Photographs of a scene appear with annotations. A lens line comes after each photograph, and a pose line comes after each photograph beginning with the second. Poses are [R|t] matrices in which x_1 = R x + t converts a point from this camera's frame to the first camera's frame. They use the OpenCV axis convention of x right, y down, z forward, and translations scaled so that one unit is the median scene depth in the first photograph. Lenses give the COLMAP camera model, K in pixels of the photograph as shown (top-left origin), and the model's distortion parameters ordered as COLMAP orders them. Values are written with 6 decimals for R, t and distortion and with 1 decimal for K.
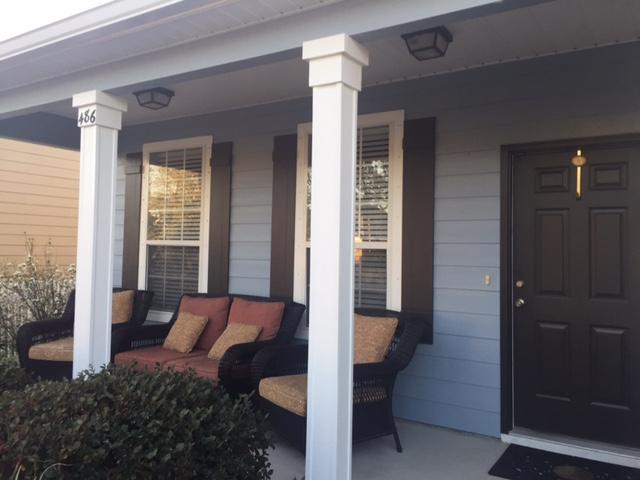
lens RADIAL K [[537.3, 0, 319.6], [0, 537.3, 236.8], [0, 0, 1]] dist [0.051208, -0.004665]
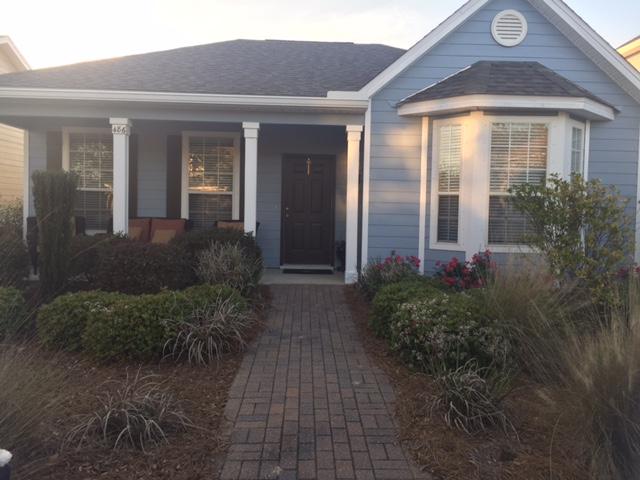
lens RADIAL K [[537.3, 0, 319.6], [0, 537.3, 236.8], [0, 0, 1]] dist [0.051208, -0.004665]
pose [[0.826686, -0.024307, 0.562138, -0.951144], [-0.023807, 0.996661, 0.078108, 0.019188], [-0.562159, -0.077954, 0.823347, -1.208427]]
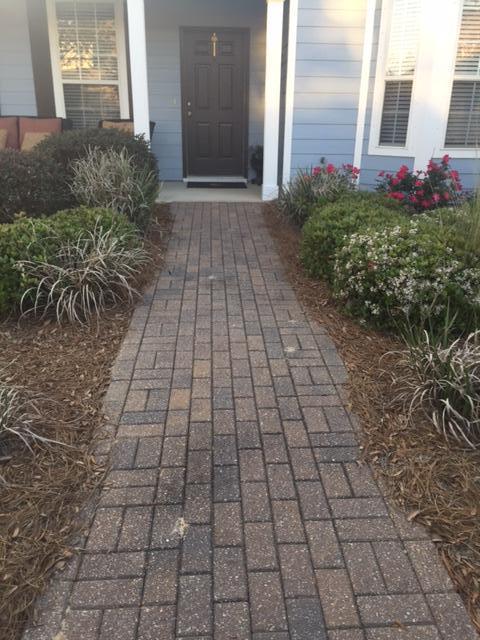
lens RADIAL K [[537.3, 0, 239.4], [0, 537.3, 306.0], [0, 0, 1]] dist [0.051208, -0.004665]
pose [[0.813319, -0.198245, 0.547002, -0.759924], [-0.016764, 0.931785, 0.362624, 0.054236], [-0.581577, -0.304098, 0.754515, -0.903642]]
